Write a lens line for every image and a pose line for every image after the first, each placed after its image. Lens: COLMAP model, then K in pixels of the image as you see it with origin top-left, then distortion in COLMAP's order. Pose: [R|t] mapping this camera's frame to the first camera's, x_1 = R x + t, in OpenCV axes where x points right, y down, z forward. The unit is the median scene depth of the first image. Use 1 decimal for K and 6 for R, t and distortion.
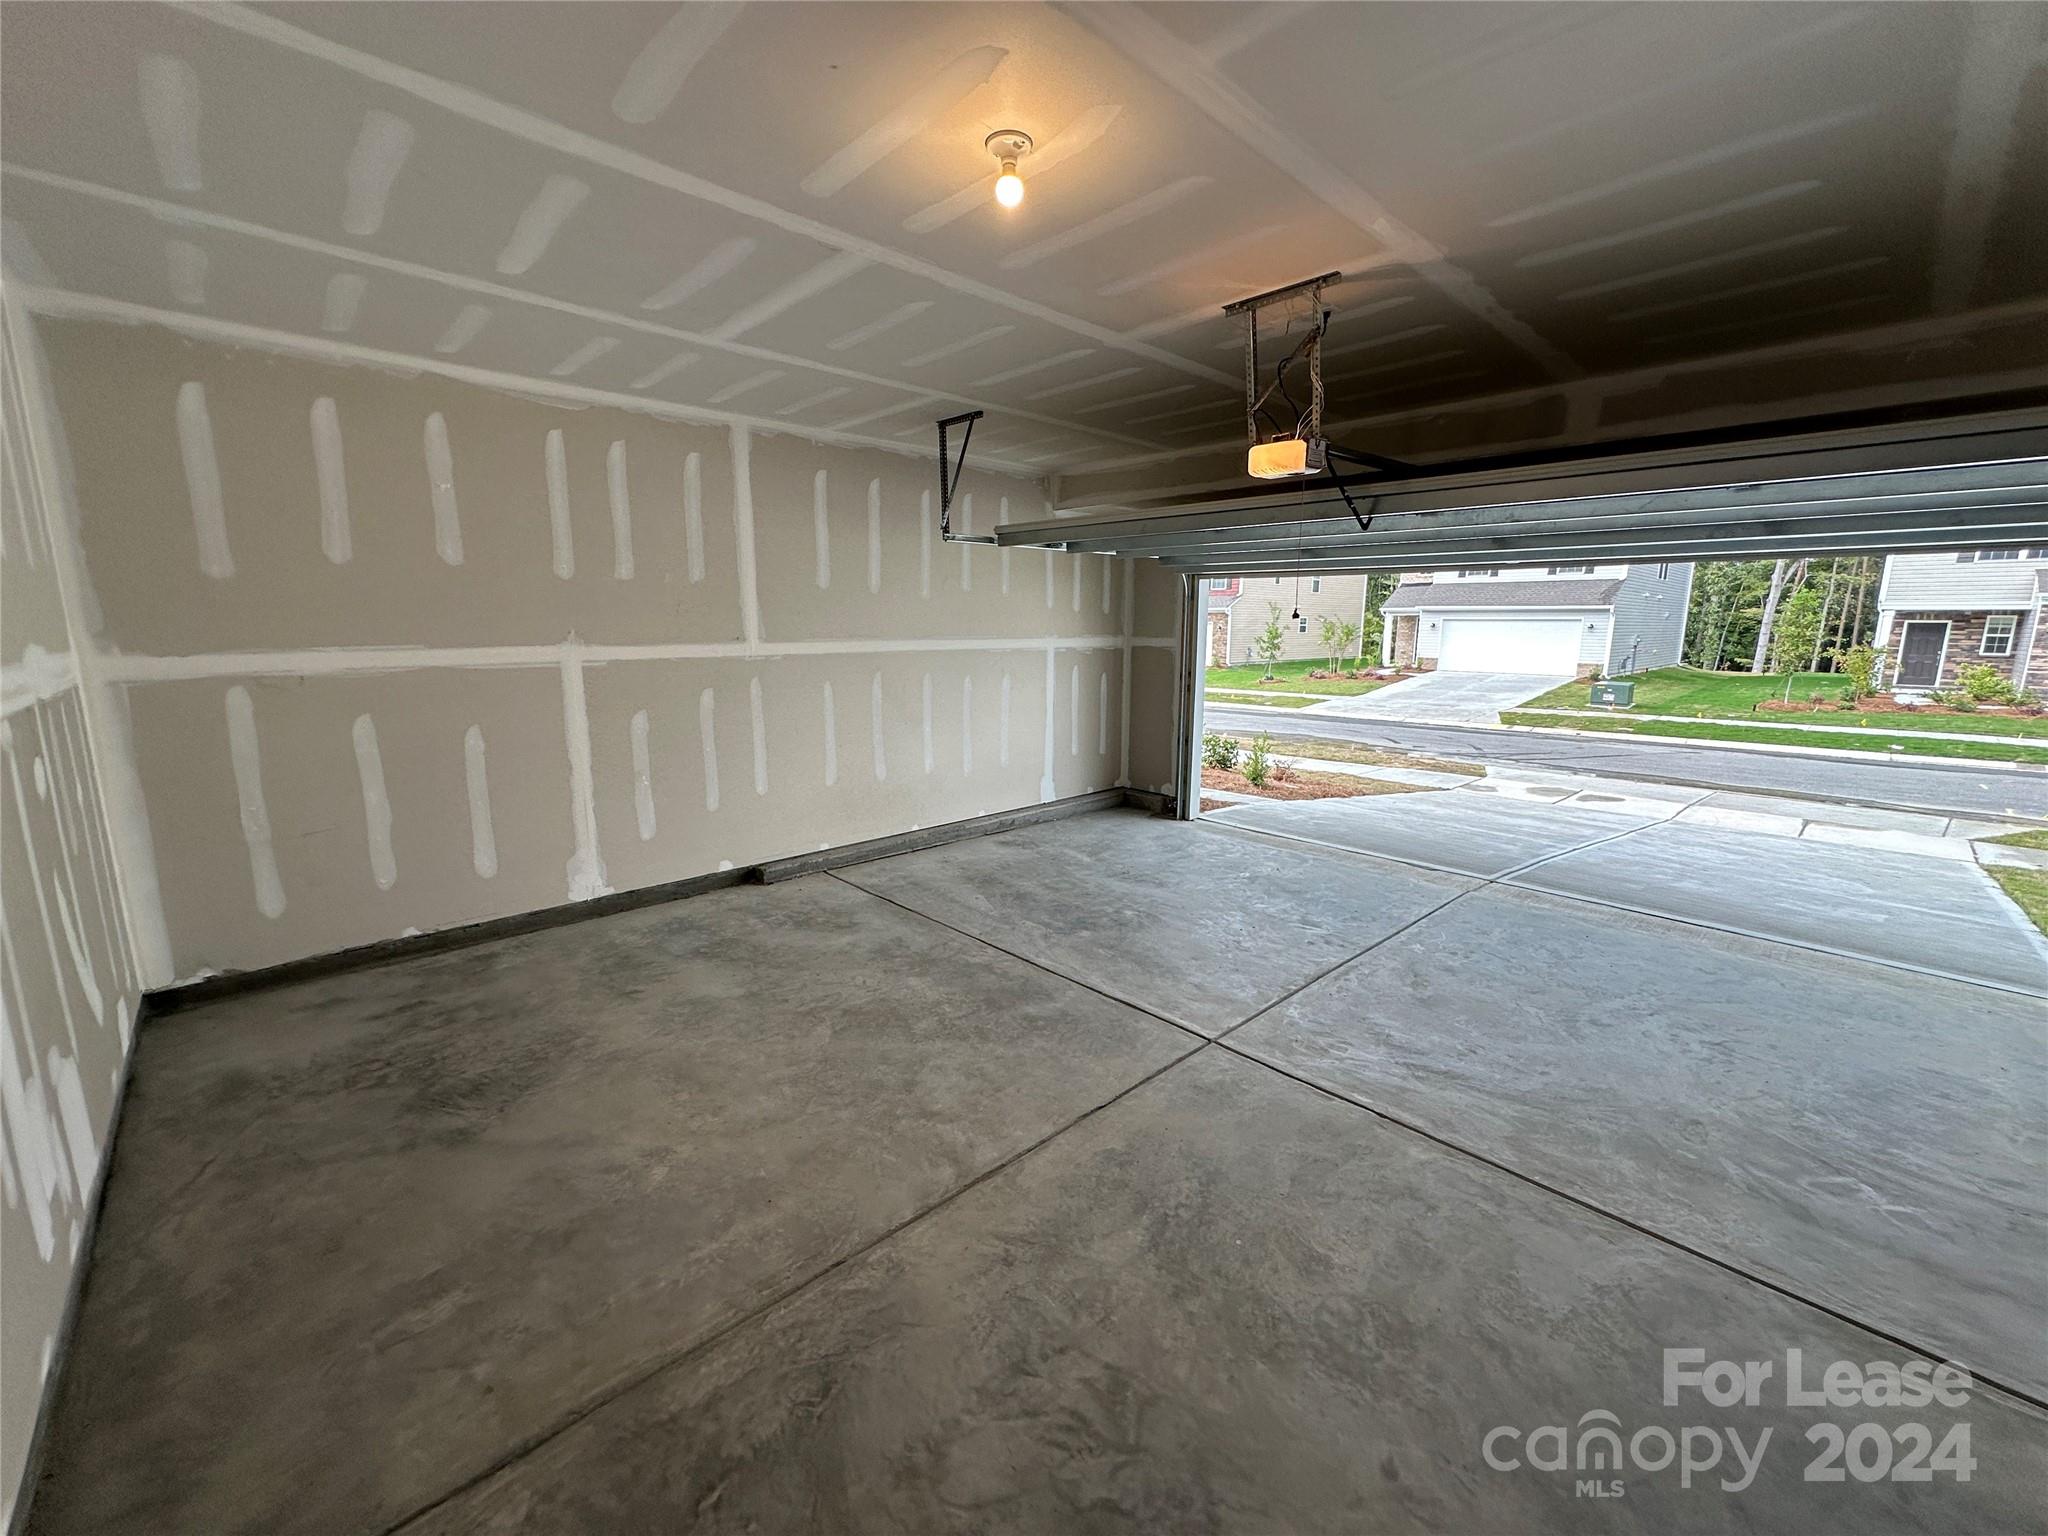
lens RADIAL K [[815.7, 0, 1023.3], [0, 815.7, 768.9], [0, 0, 1]] dist [-0.000061, -0.000037]
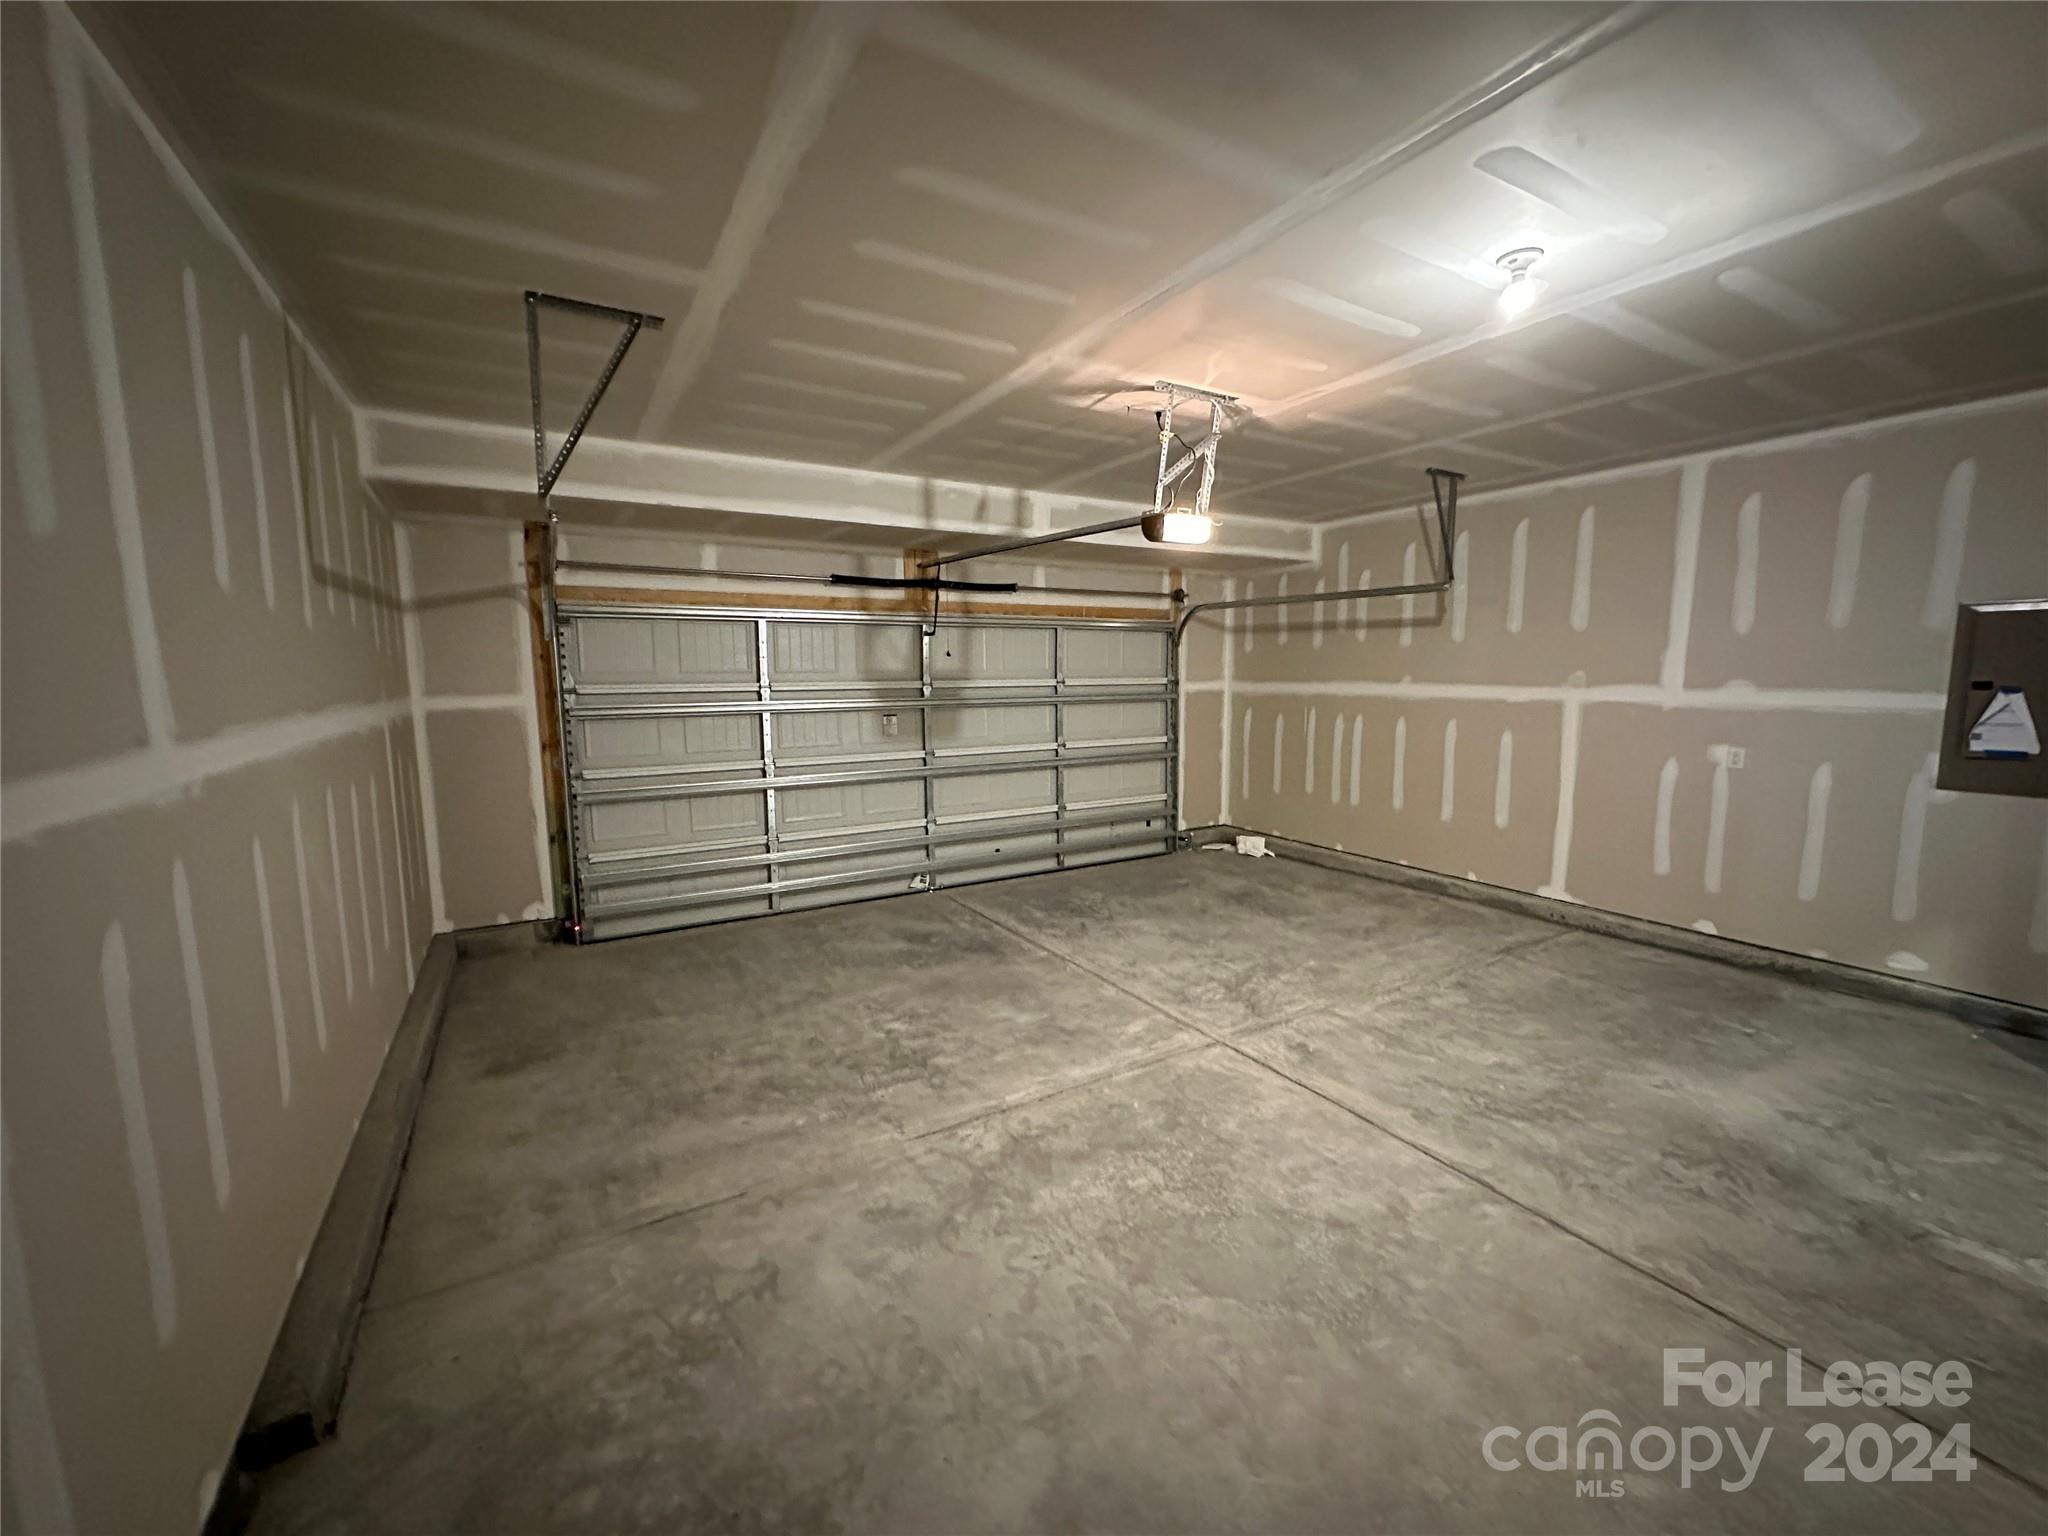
lens RADIAL K [[815.7, 0, 1022.8], [0, 815.7, 763.8], [0, 0, 1]] dist [-0.000061, -0.000037]
pose [[0.223410, -0.114747, 0.967947, -0.941449], [0.182941, 0.980336, 0.073992, -0.181876], [-0.957403, 0.160547, 0.240009, 1.024302]]
